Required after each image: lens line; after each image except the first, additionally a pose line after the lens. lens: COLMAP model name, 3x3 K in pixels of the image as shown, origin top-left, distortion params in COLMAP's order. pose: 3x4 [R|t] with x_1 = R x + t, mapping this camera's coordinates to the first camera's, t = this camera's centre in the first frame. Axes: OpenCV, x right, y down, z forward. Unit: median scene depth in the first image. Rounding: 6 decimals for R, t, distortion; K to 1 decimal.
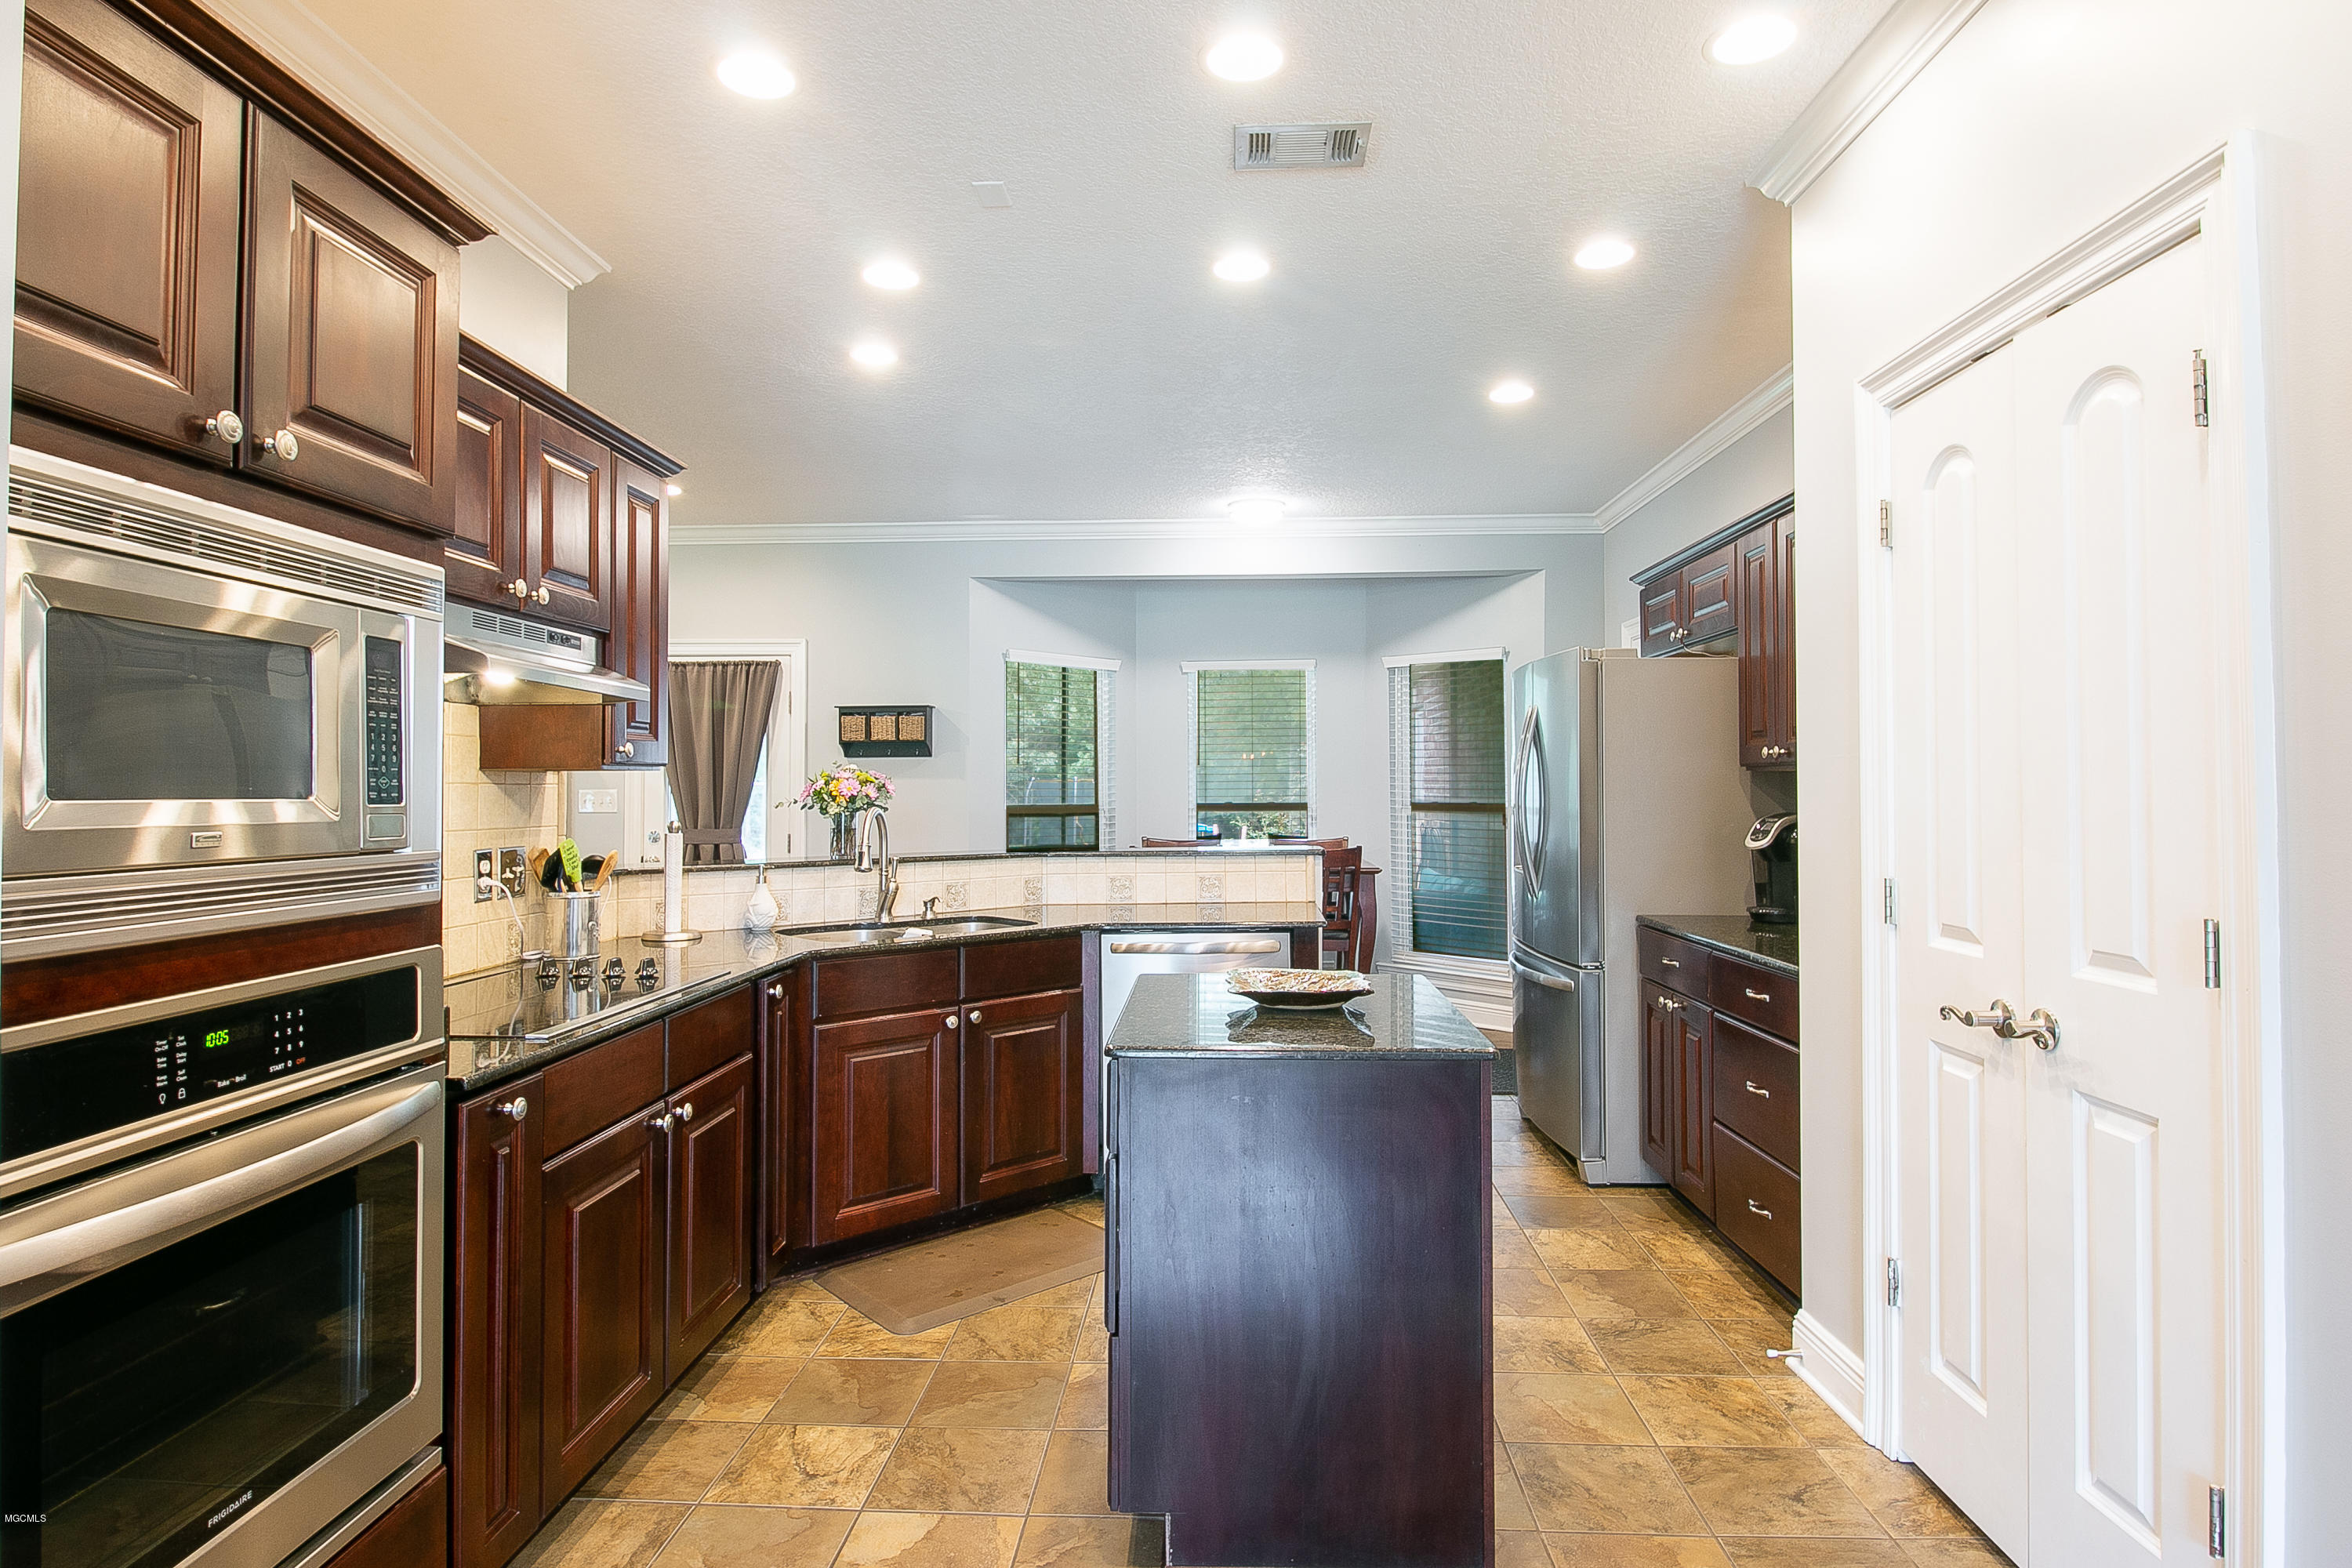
lens RADIAL K [[1268.8, 0, 1159.7], [0, 1268.8, 782.8], [0, 0, 1]] dist [-0.002738, -0.001039]
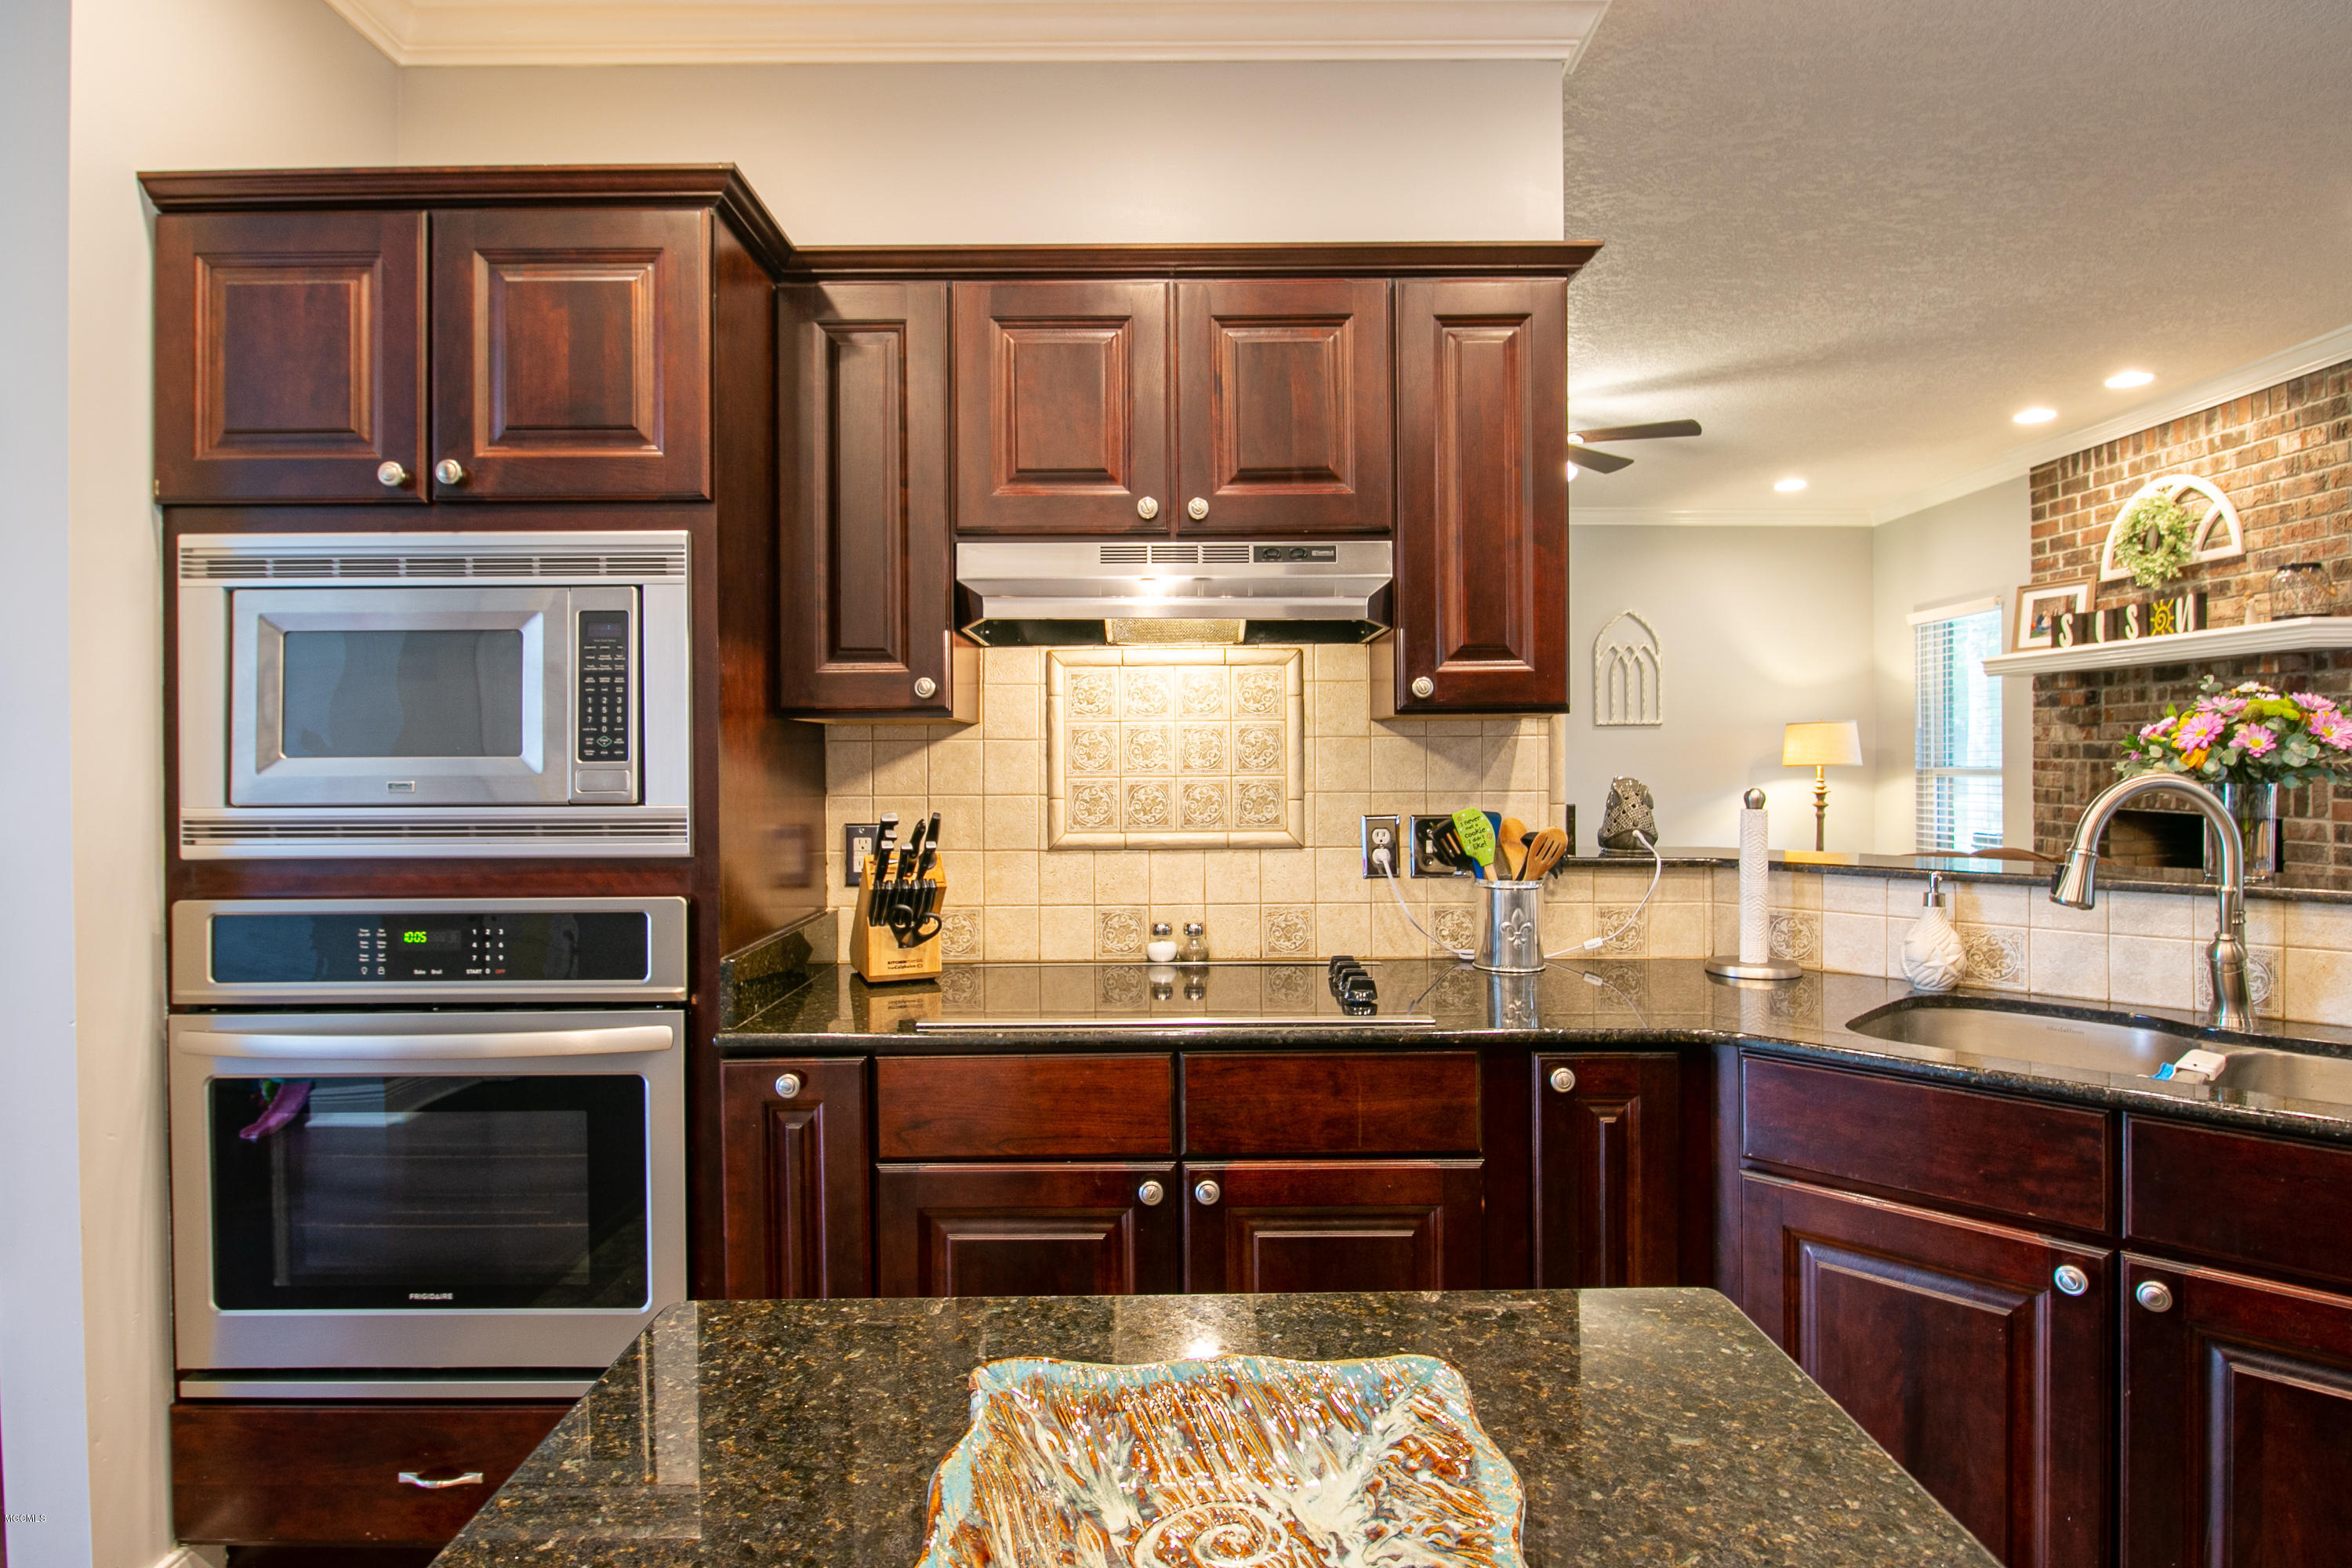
lens RADIAL K [[1268.8, 0, 1167.3], [0, 1268.8, 763.8], [0, 0, 1]] dist [-0.002738, -0.001039]
pose [[0.053274, 0.010258, -0.998527, 0.510794], [0.013449, 0.999849, 0.010989, 0.013526], [0.998489, -0.014015, 0.053128, 1.412994]]
